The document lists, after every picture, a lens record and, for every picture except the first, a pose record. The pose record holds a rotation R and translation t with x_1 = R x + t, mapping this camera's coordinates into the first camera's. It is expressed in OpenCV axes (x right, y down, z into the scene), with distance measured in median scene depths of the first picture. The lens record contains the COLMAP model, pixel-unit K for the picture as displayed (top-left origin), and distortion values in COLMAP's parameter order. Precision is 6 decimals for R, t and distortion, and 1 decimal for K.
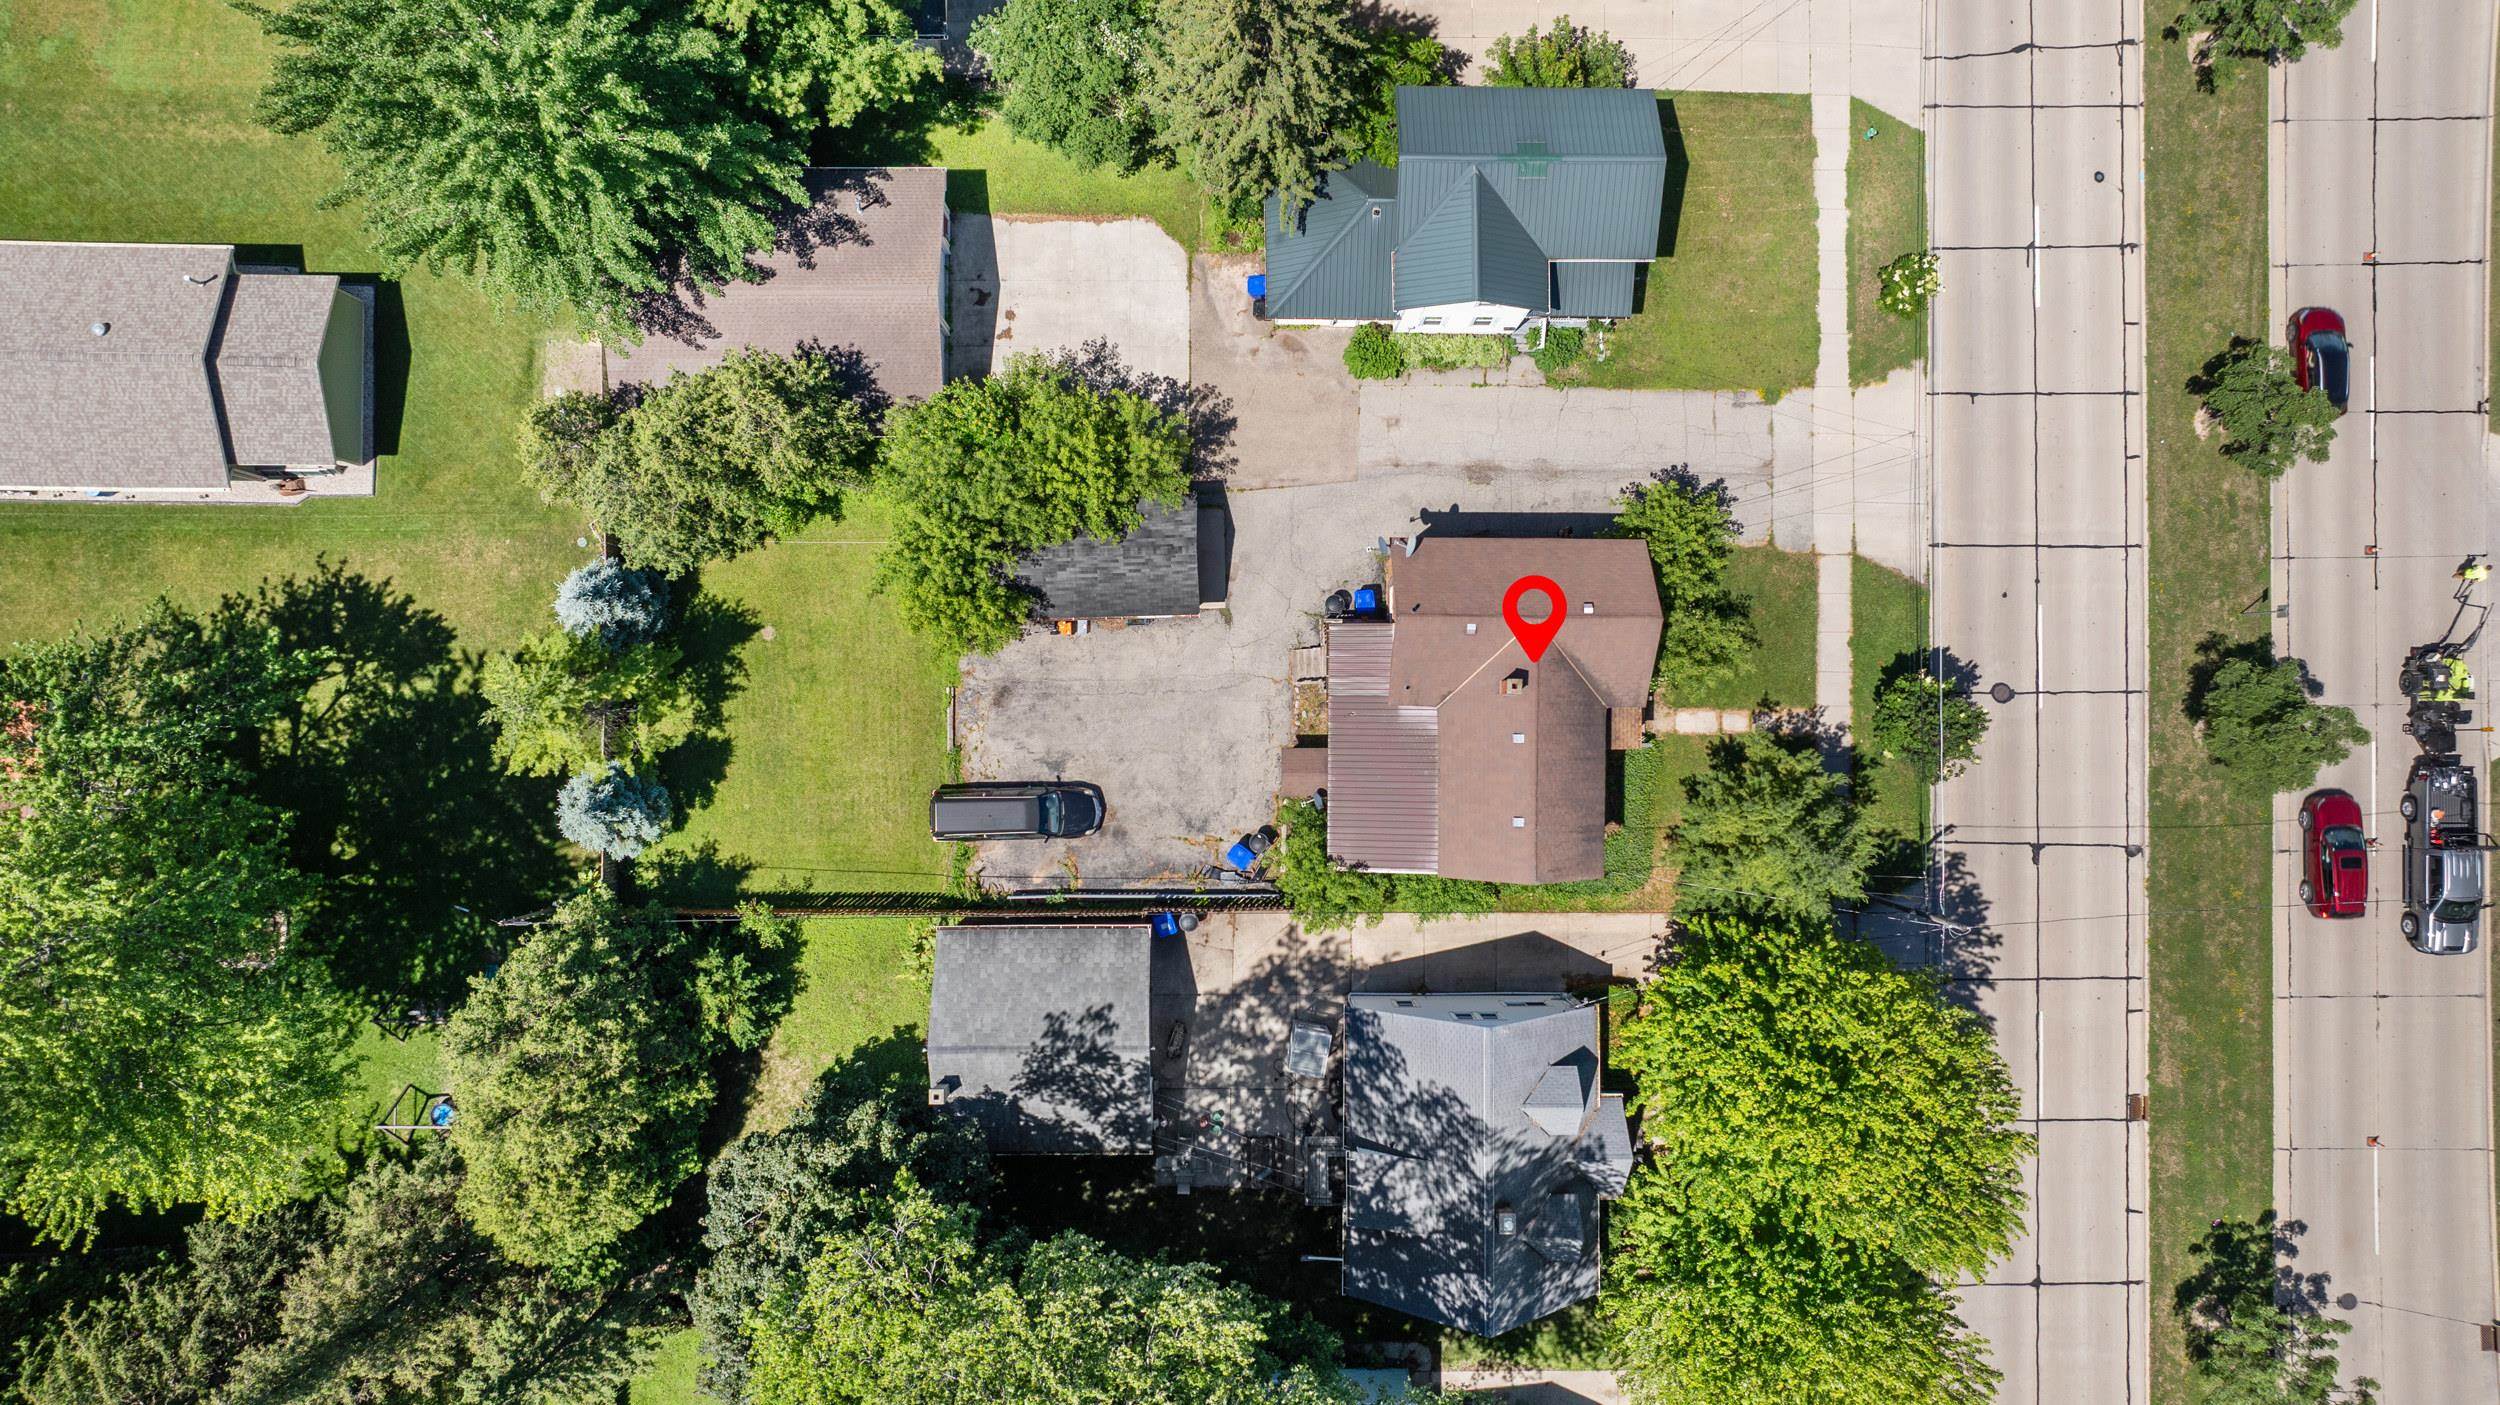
lens RADIAL K [[1788.8, 0, 1250.0], [0, 1788.8, 702.5], [0, 0, 1]] dist [-0.045545, 0.037350]
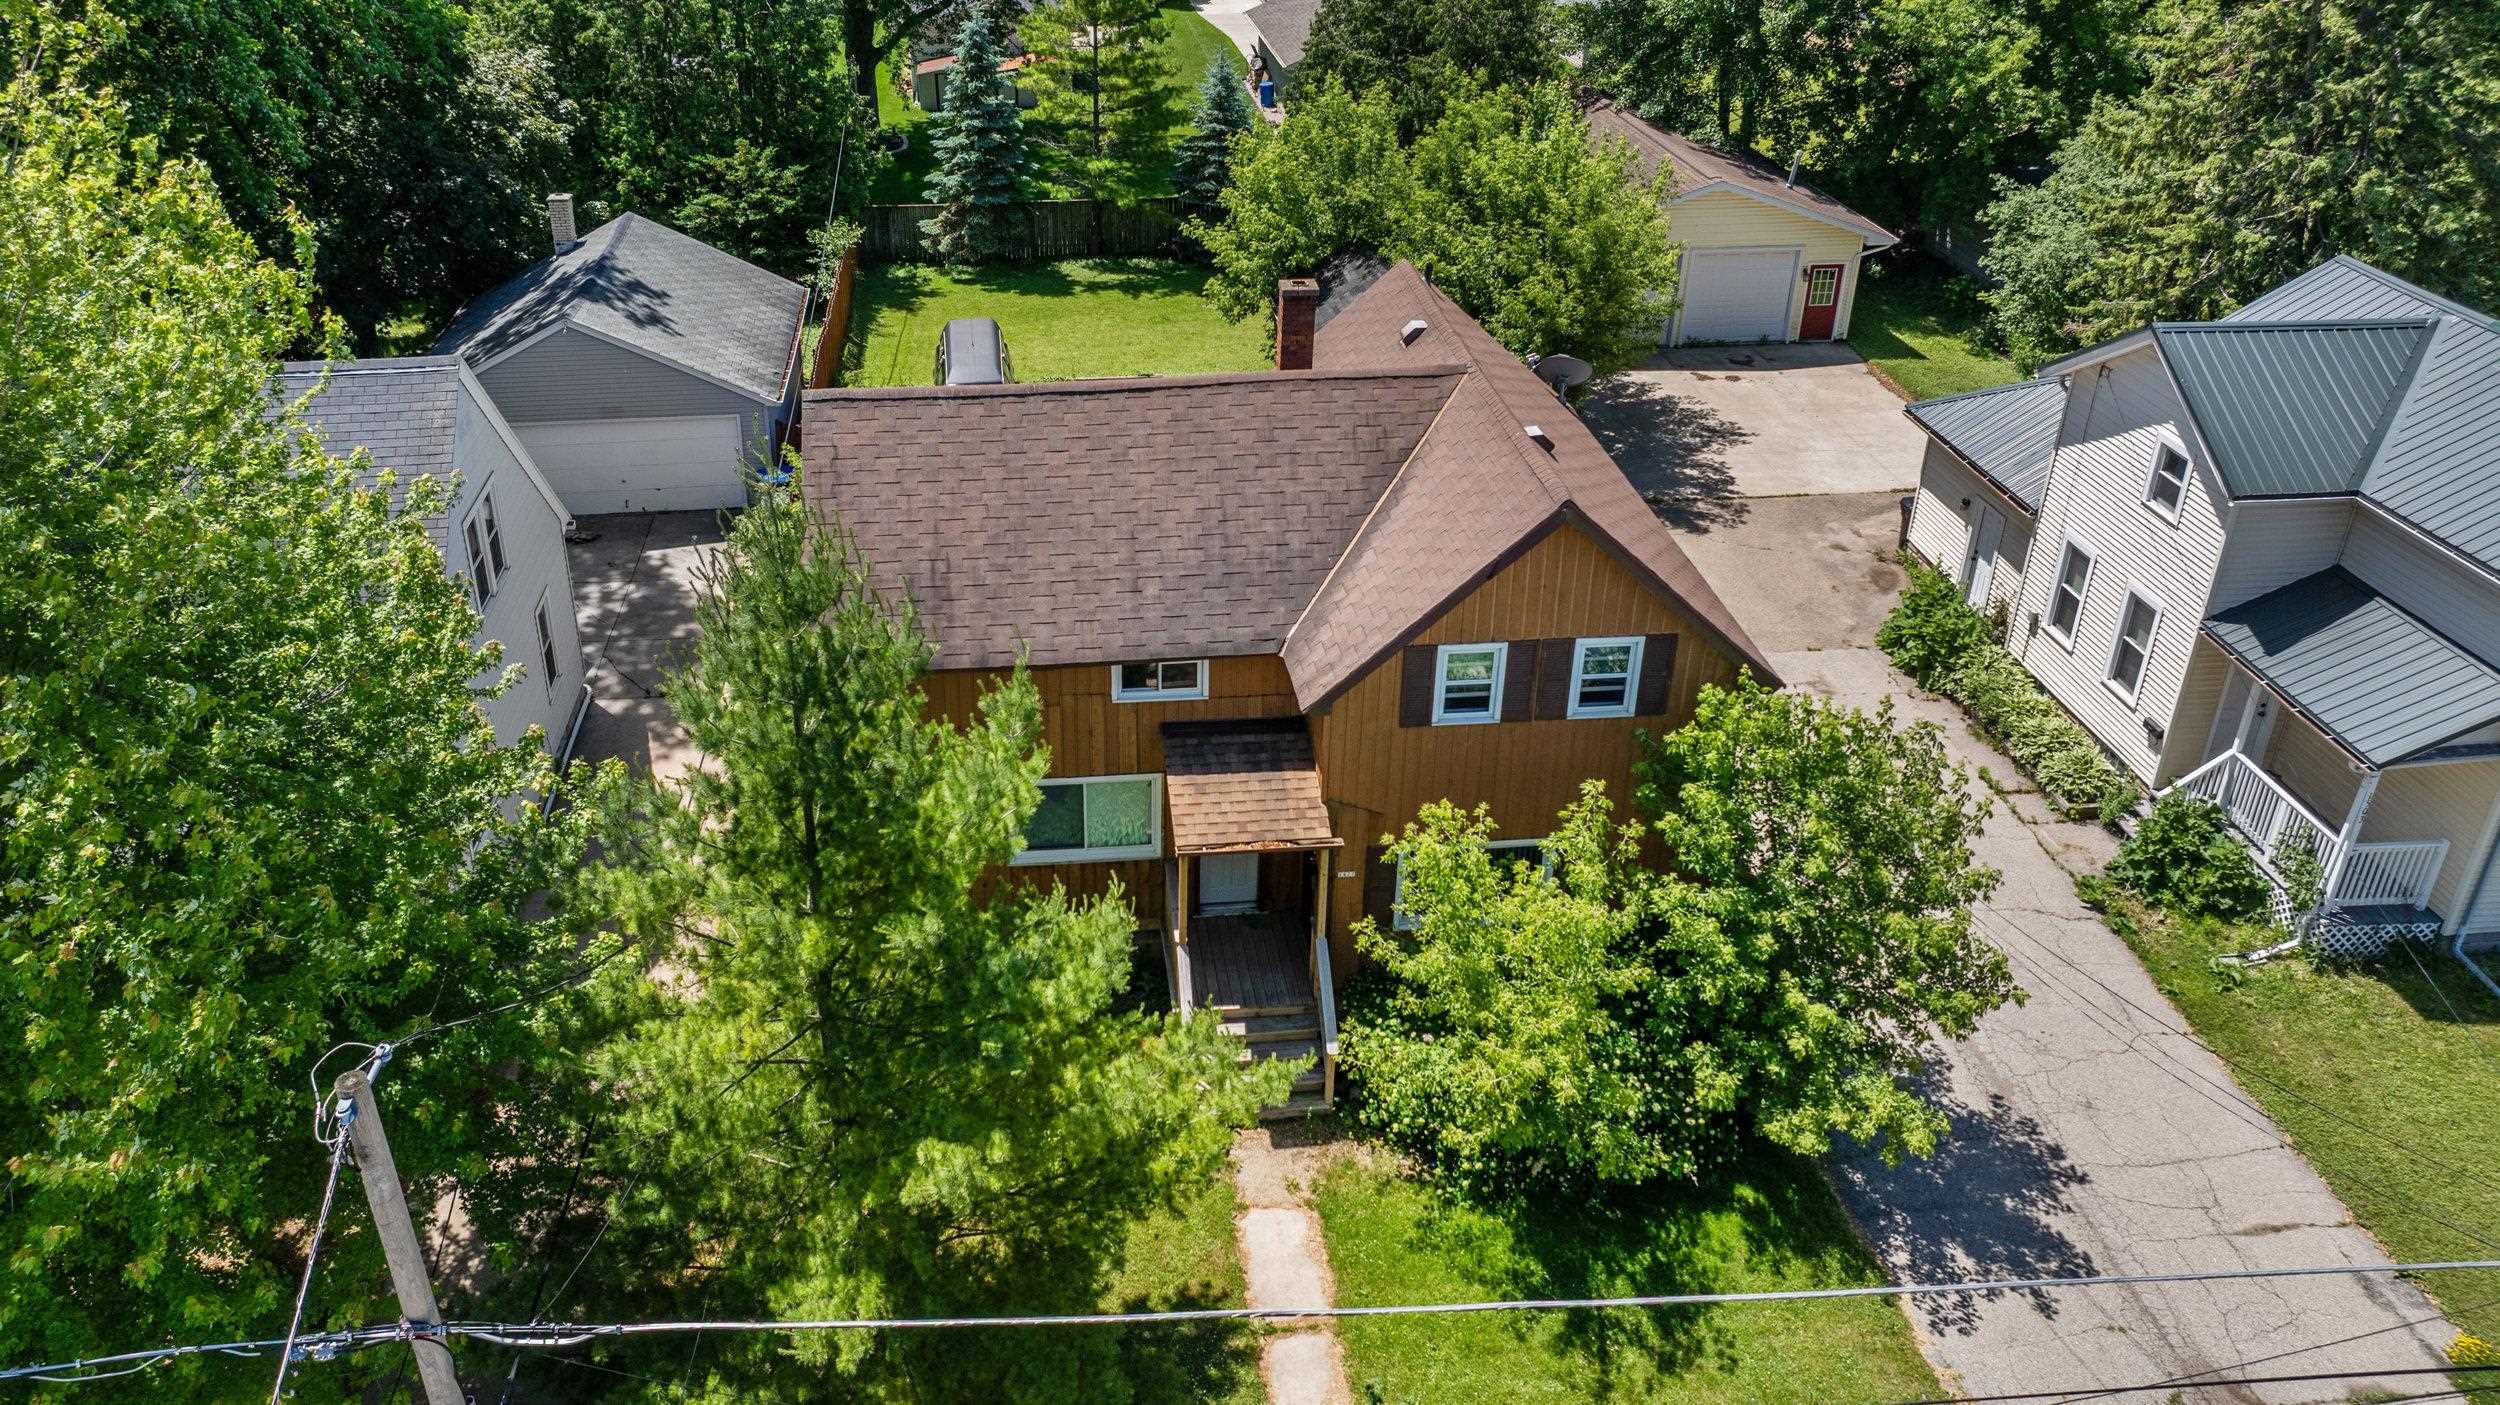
lens RADIAL K [[1826.8, 0, 1106.9], [0, 1826.8, 522.1], [0, 0, 1]] dist [-0.051750, 0.035941]
pose [[0.068107, 0.406680, -0.911028, 0.480968], [-0.997104, 0.058724, -0.048327, 0.049206], [0.033845, 0.911681, 0.409502, 0.757868]]
